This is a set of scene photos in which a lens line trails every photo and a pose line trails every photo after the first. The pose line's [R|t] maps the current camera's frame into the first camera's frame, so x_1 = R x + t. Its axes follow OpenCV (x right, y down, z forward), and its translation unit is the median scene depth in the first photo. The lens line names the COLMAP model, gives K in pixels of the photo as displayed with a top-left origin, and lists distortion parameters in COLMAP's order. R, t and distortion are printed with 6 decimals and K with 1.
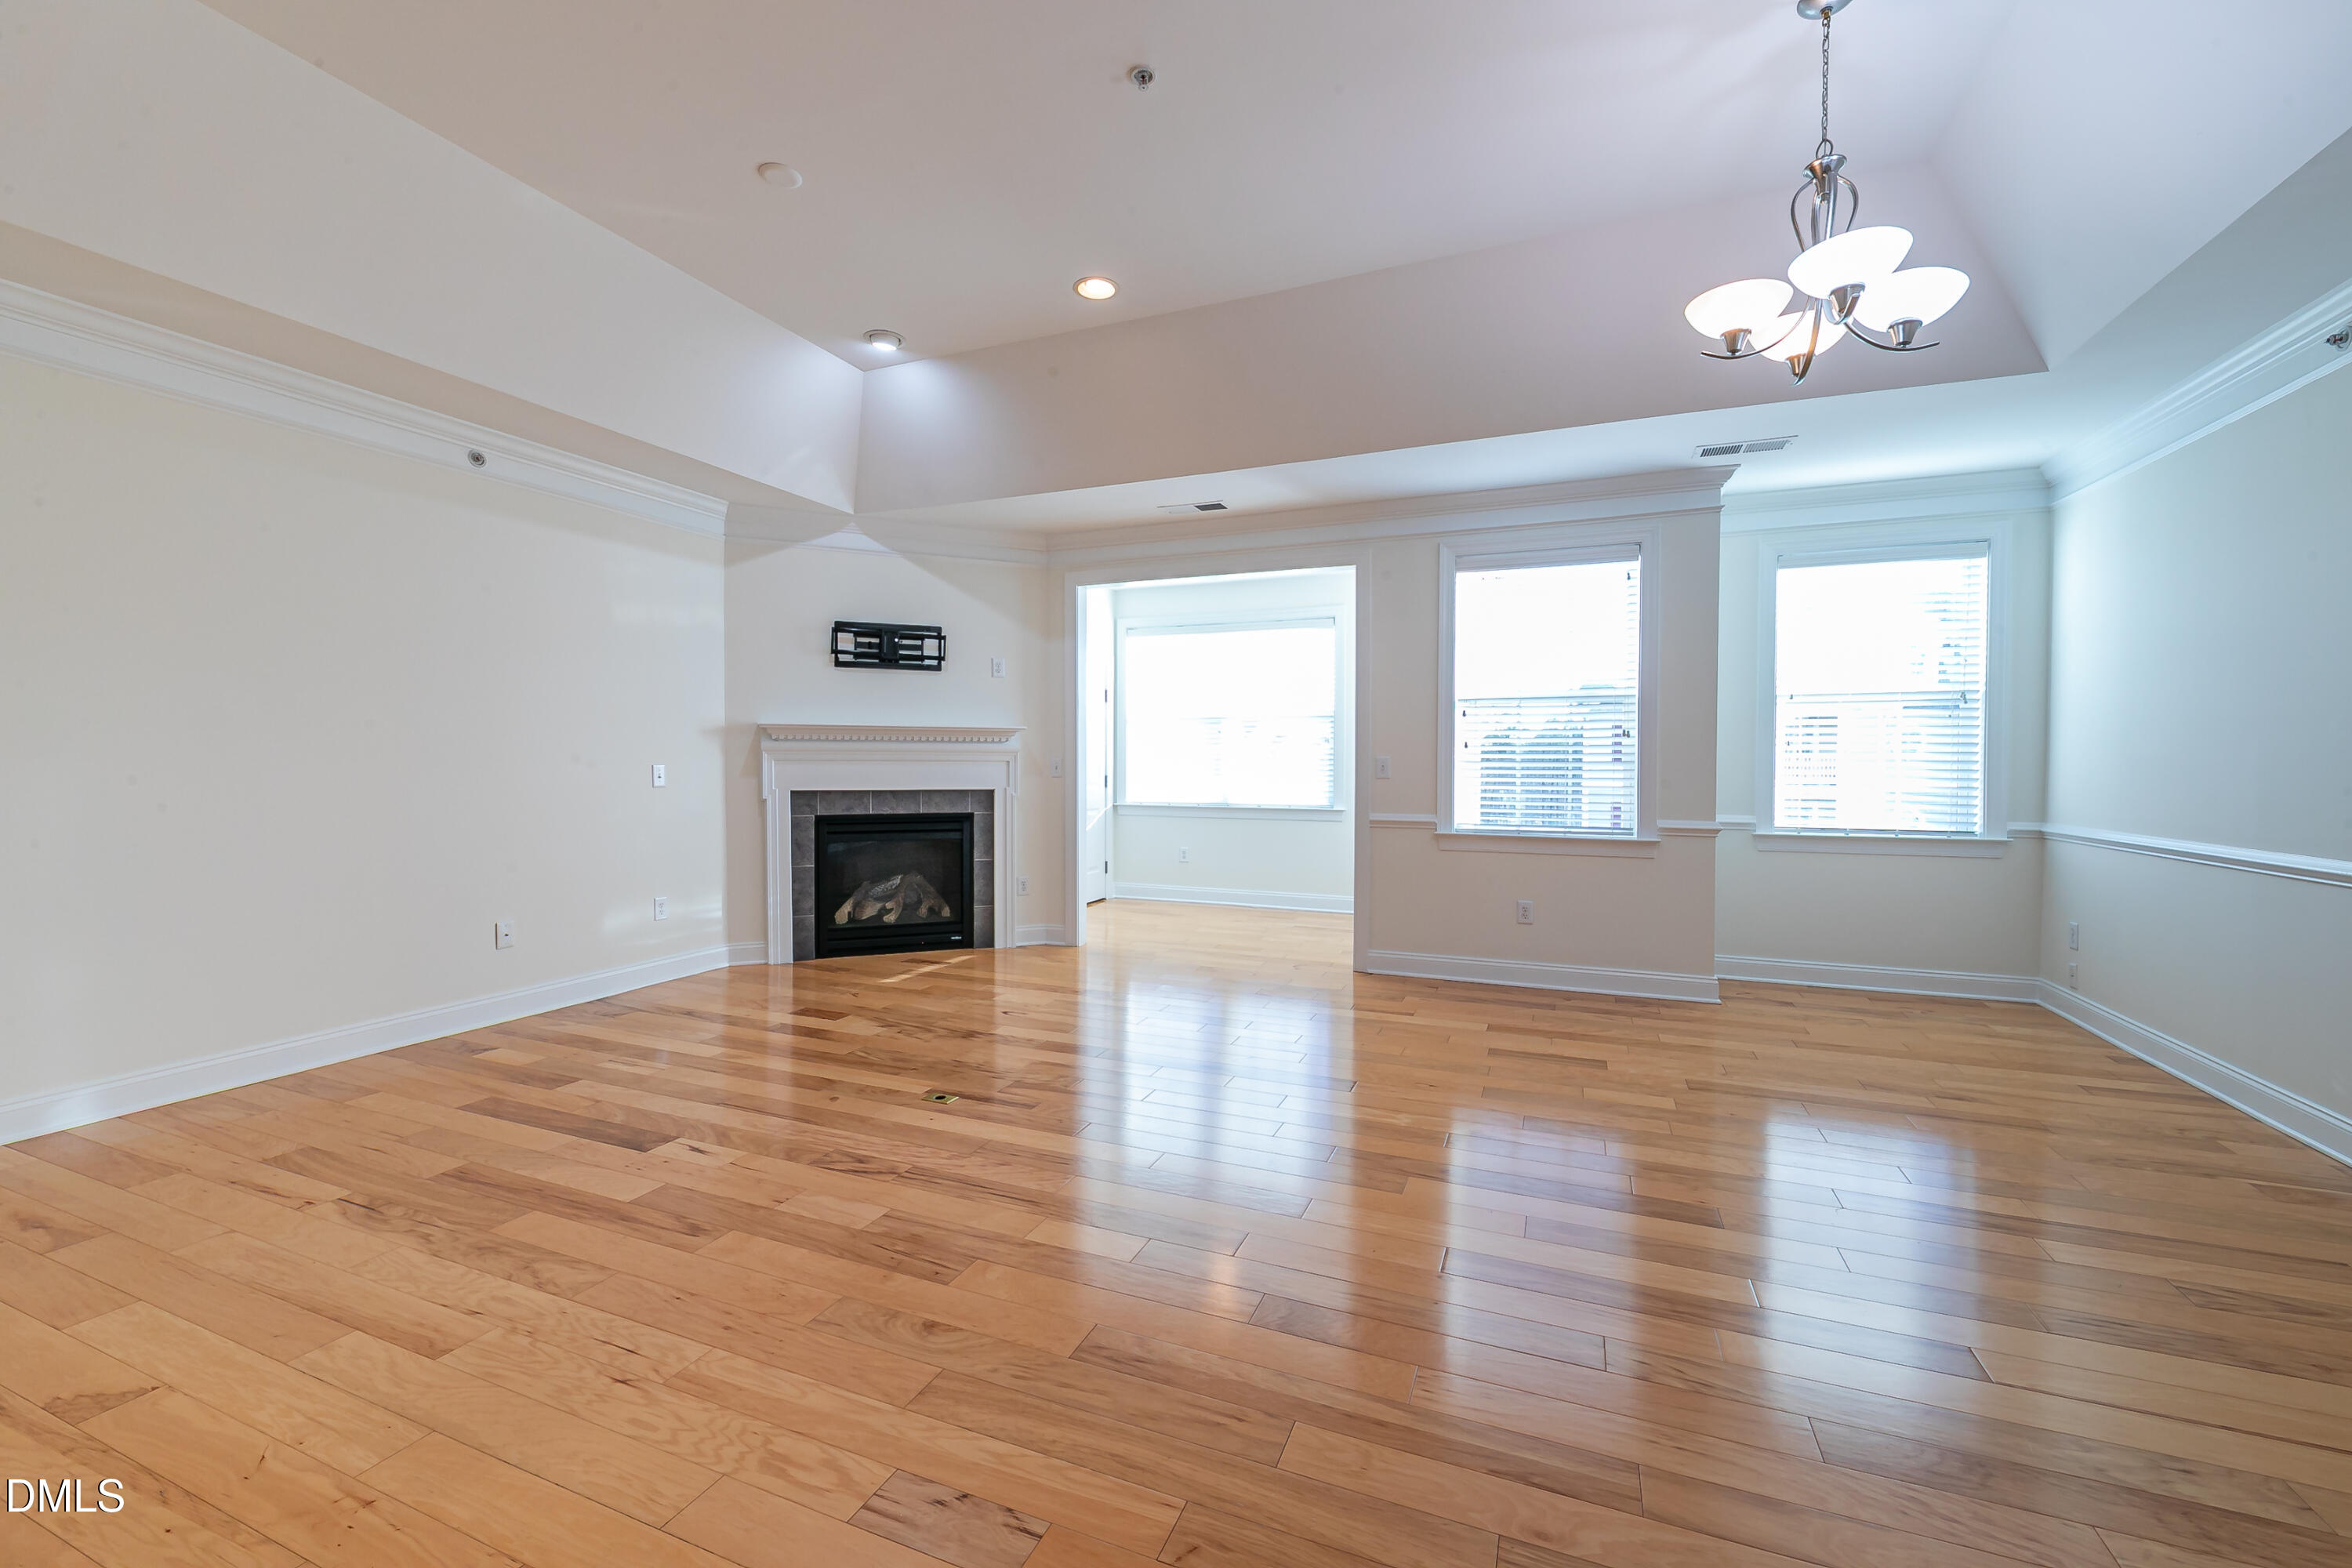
lens RADIAL K [[945.6, 0, 1178.7], [0, 945.6, 780.1], [0, 0, 1]] dist [0.003286, -0.002794]
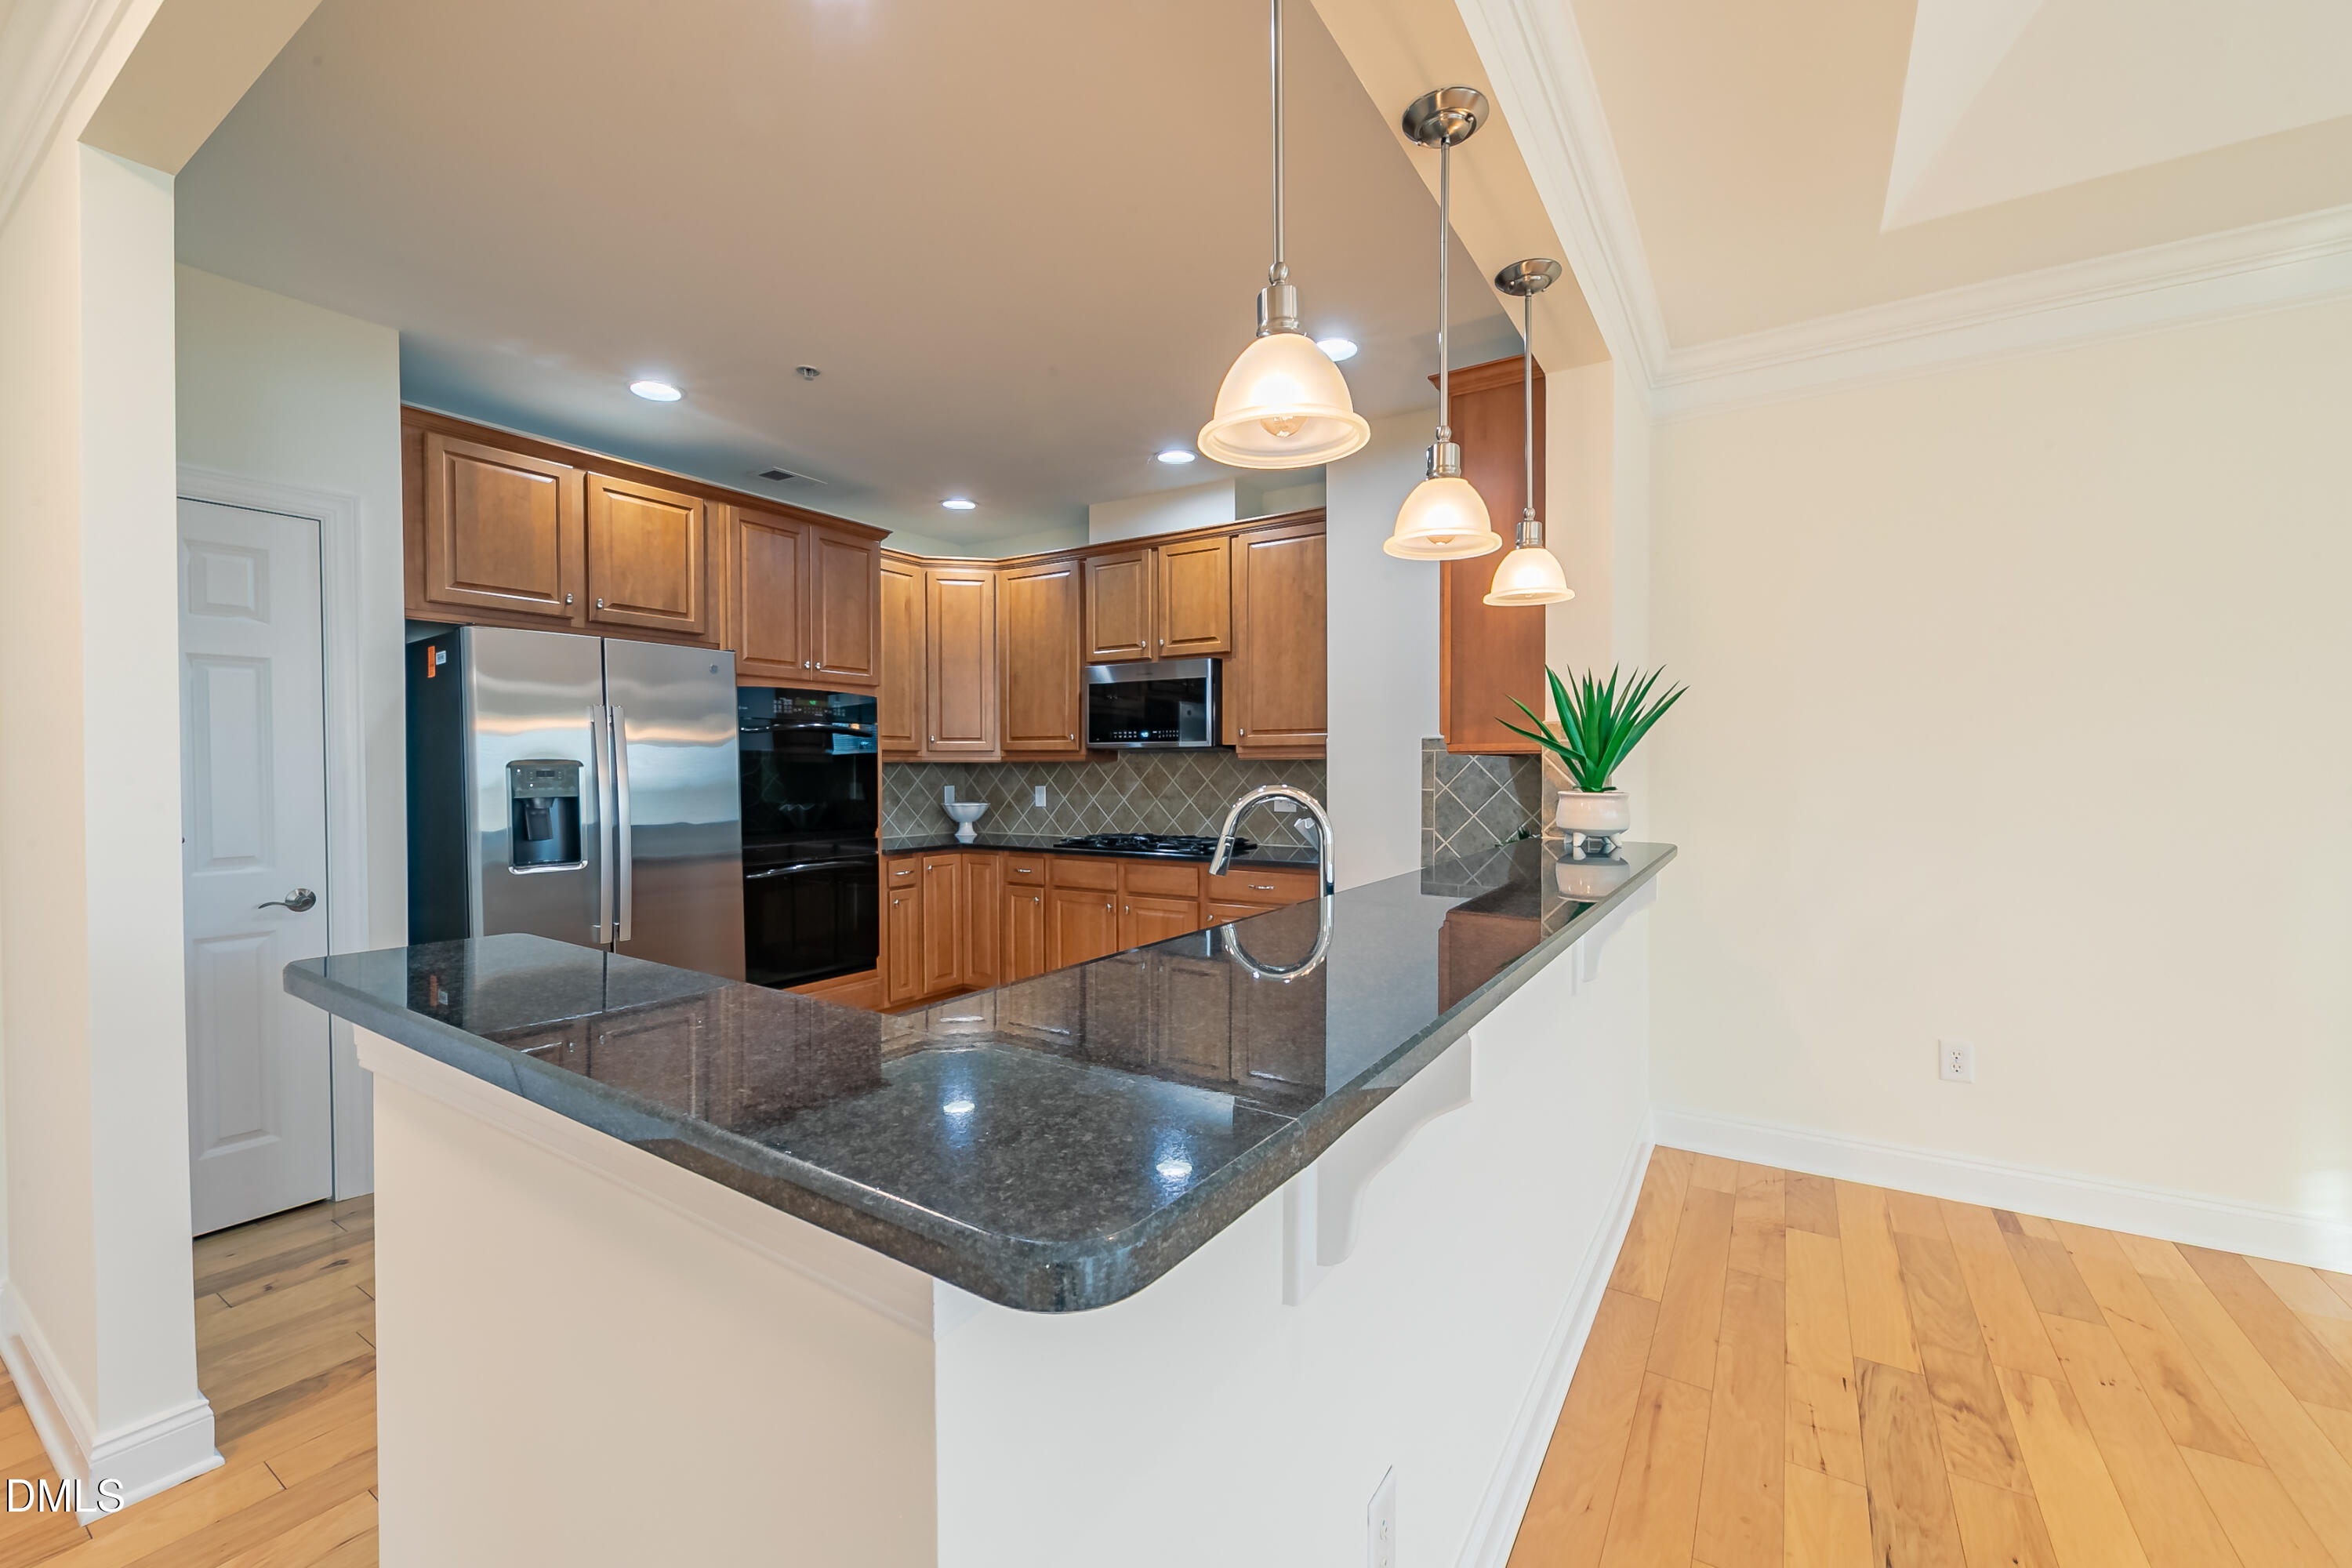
lens RADIAL K [[948.0, 0, 1178.4], [0, 948.0, 779.3], [0, 0, 1]] dist [0.003807, -0.002390]
pose [[-0.181706, 0.011438, -0.983286, -0.120552], [-0.015230, 0.999780, 0.014444, -0.019847], [0.983235, 0.017601, -0.181492, 0.134059]]
